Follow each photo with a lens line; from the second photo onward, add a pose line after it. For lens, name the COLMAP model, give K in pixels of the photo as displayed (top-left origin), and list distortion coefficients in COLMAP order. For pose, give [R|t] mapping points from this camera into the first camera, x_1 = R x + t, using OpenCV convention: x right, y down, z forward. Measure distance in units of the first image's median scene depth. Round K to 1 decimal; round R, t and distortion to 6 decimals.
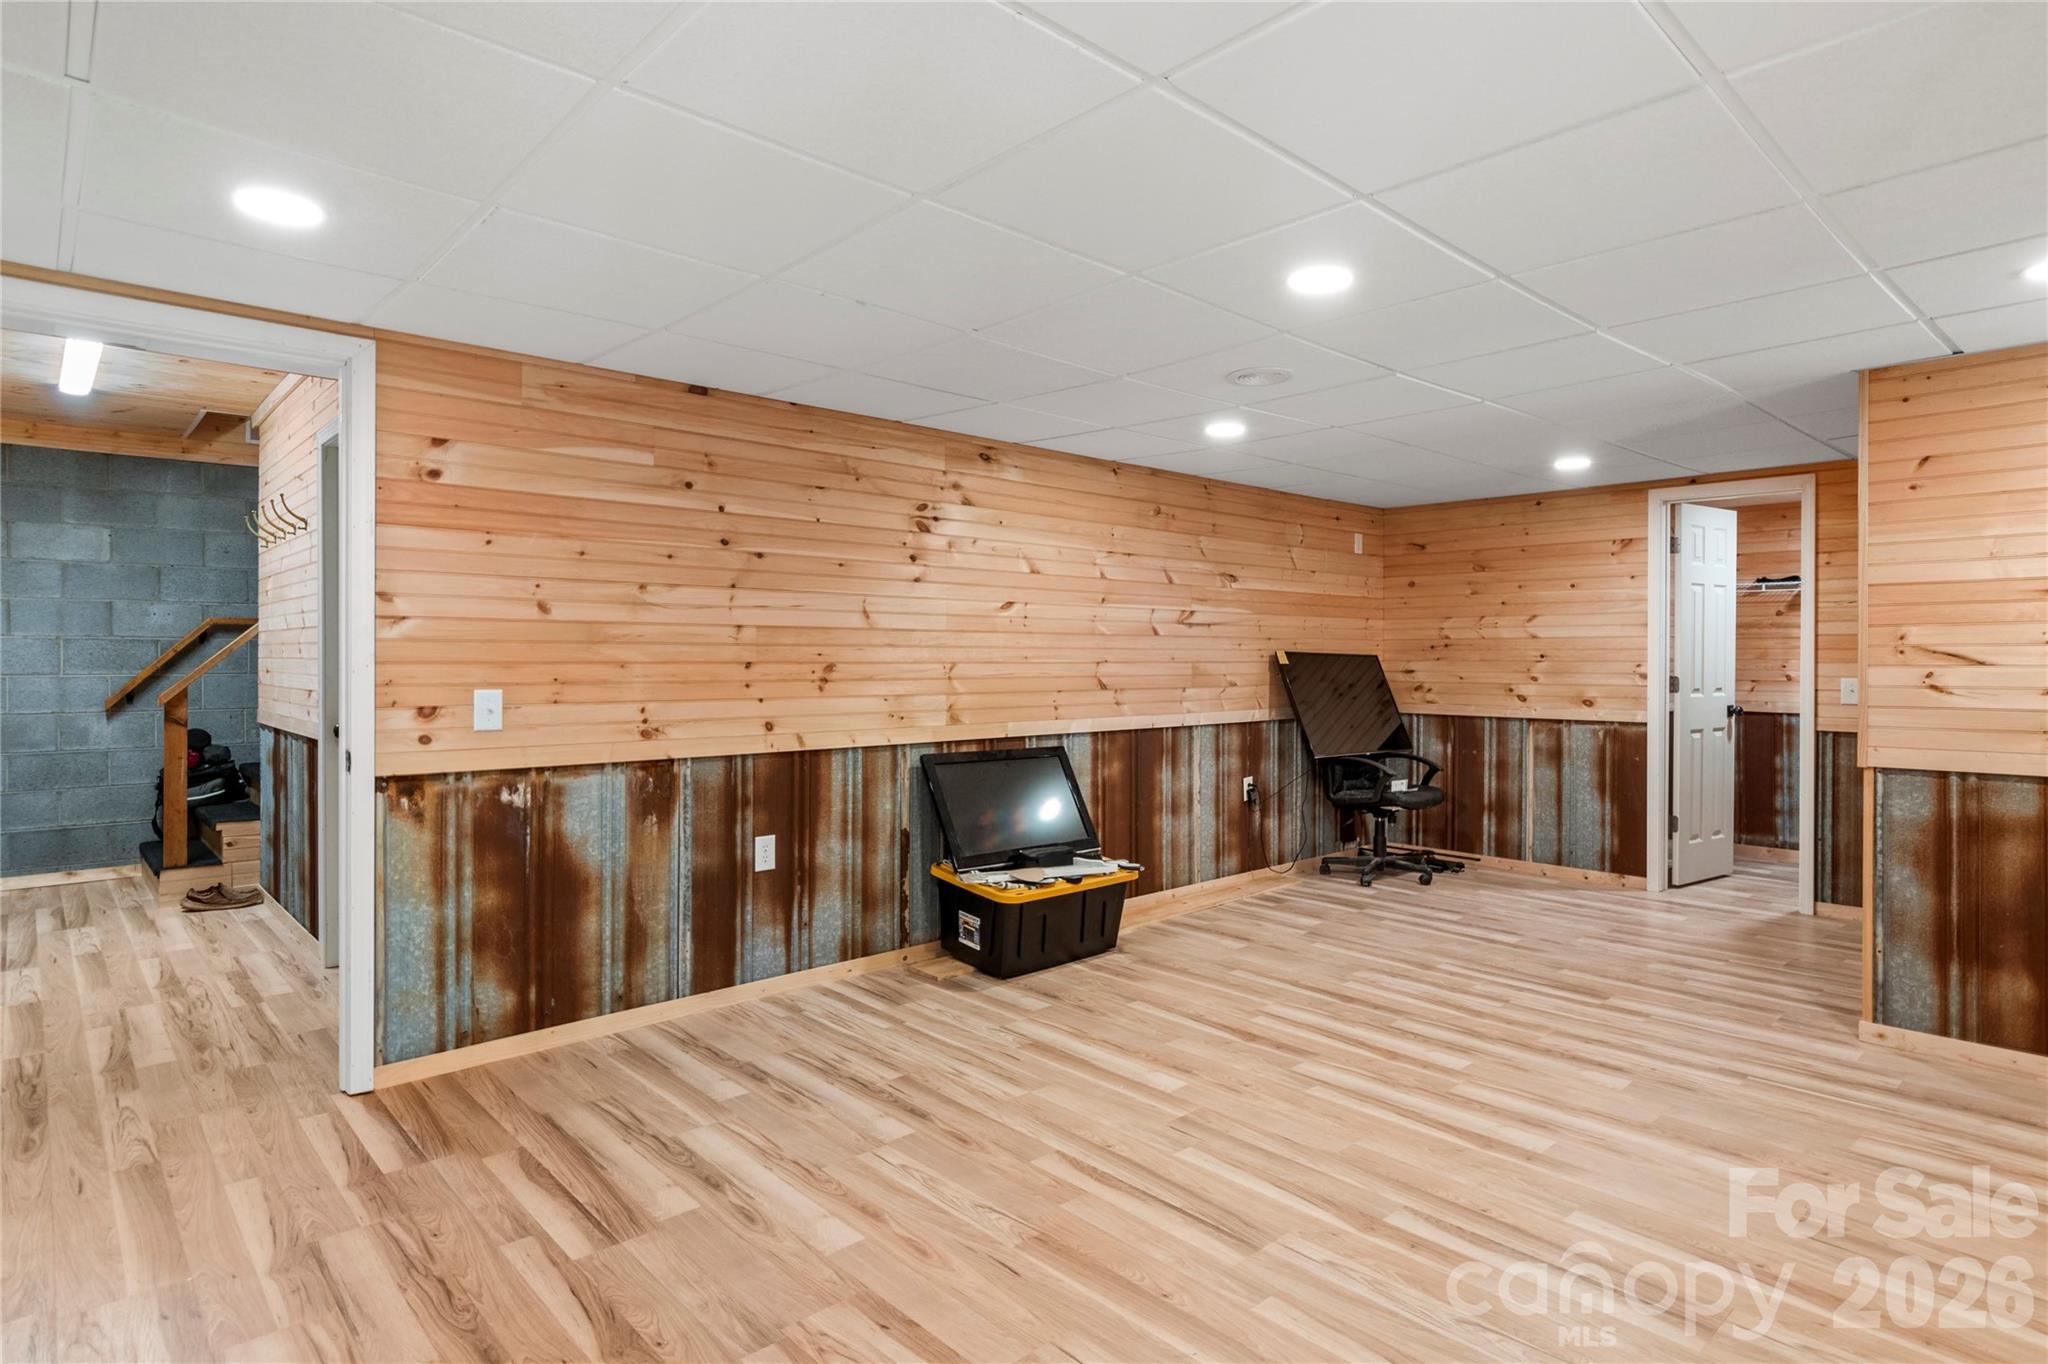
lens RADIAL K [[1036.7, 0, 1028.6], [0, 1036.7, 666.9], [0, 0, 1]] dist [-0.001556, -0.000524]
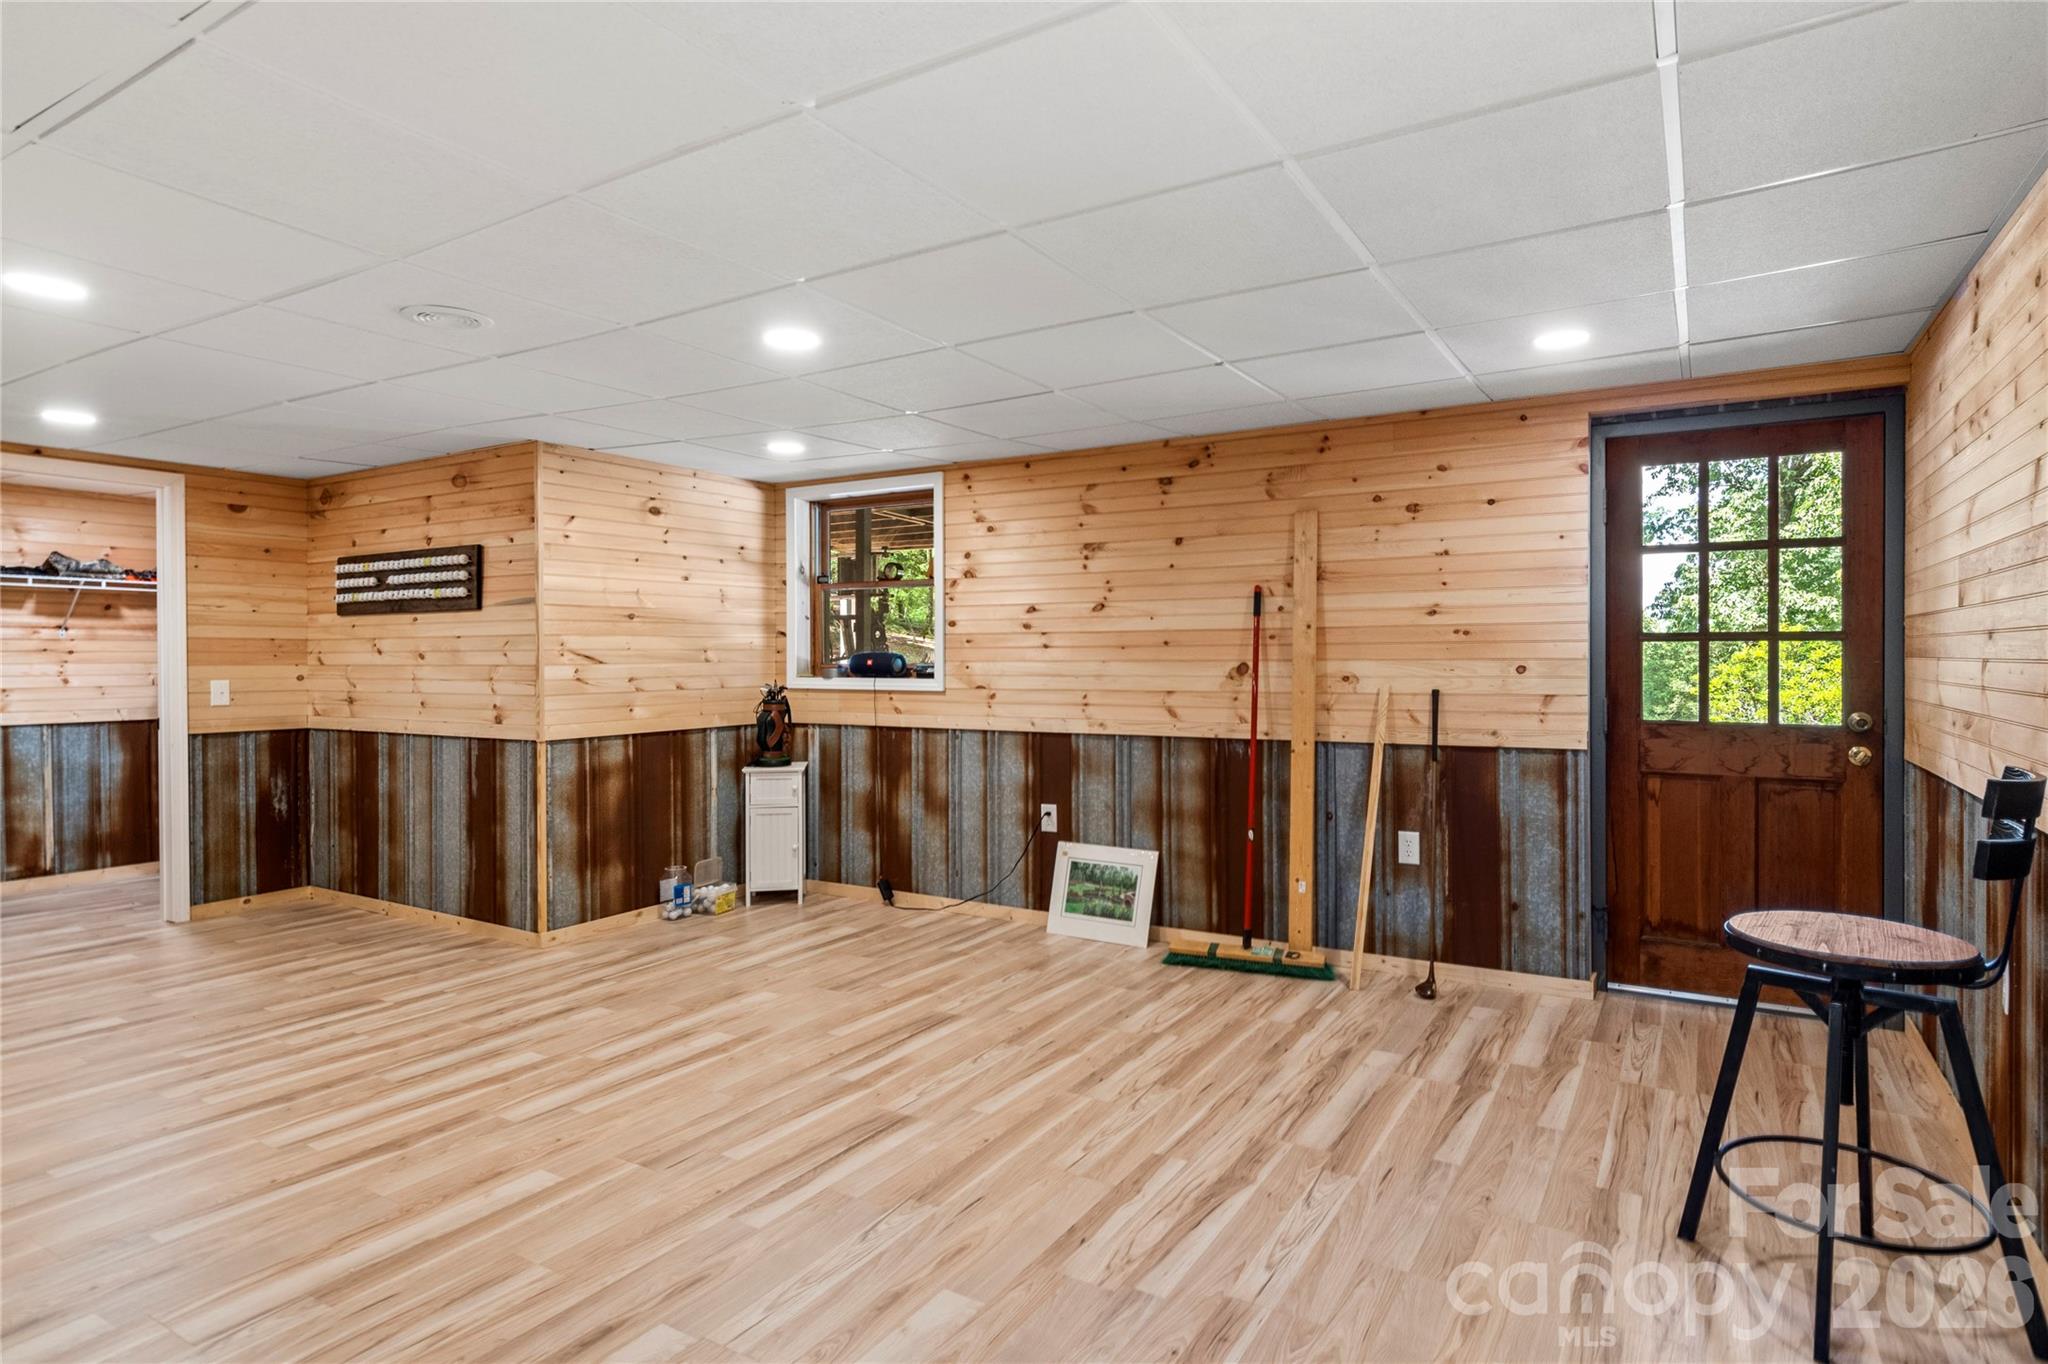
lens RADIAL K [[1123.5, 0, 1025.3], [0, 1123.5, 671.8], [0, 0, 1]] dist [-0.001011, -0.004603]
pose [[-0.251310, -0.013464, 0.967813, -0.764404], [0.014047, 0.999747, 0.017556, -0.008761], [-0.967805, 0.018007, -0.251058, 0.790775]]
